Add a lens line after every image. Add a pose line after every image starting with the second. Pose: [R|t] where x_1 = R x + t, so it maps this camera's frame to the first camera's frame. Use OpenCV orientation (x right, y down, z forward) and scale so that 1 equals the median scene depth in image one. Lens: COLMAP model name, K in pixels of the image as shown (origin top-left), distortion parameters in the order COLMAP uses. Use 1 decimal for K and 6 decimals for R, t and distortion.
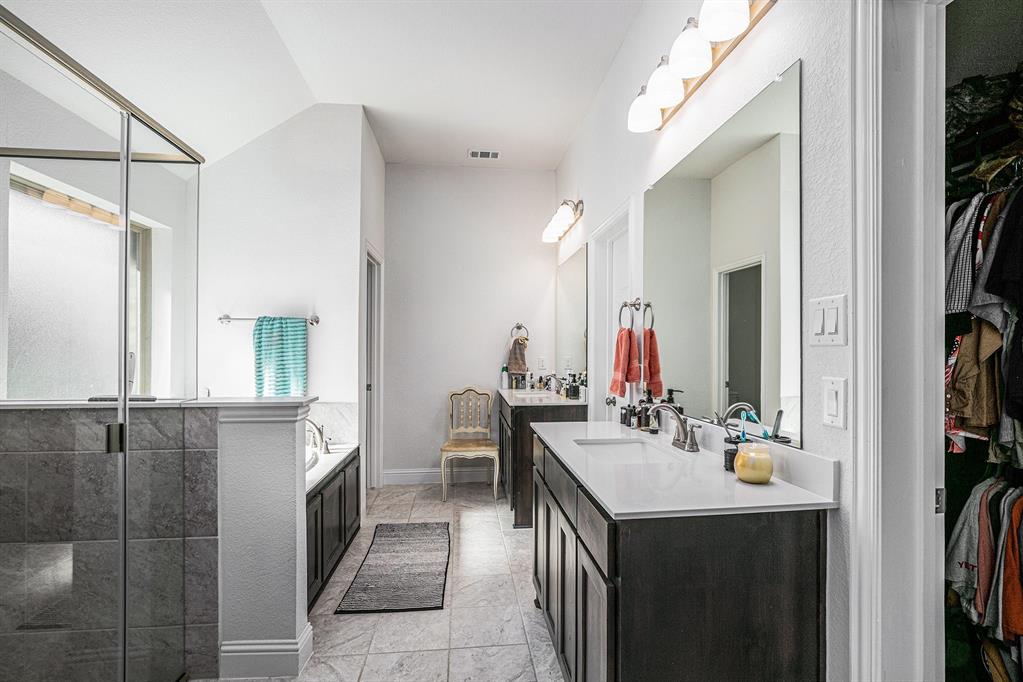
lens RADIAL K [[475.8, 0, 510.3], [0, 475.8, 346.6], [0, 0, 1]] dist [-0.025607, 0.002297]
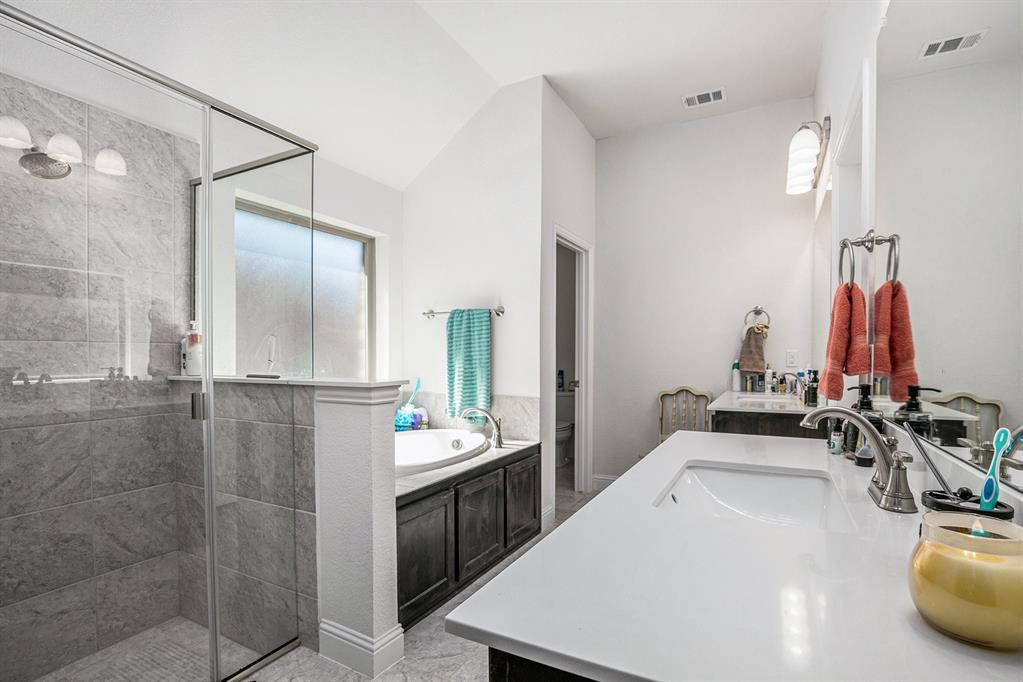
lens RADIAL K [[475.8, 0, 522.3], [0, 475.8, 356.3], [0, 0, 1]] dist [-0.025607, 0.002297]
pose [[0.835555, -0.002145, -0.549402, 0.170161], [0.006635, 0.999959, 0.006187, 0.033721], [0.549367, -0.008815, 0.835535, 0.217080]]
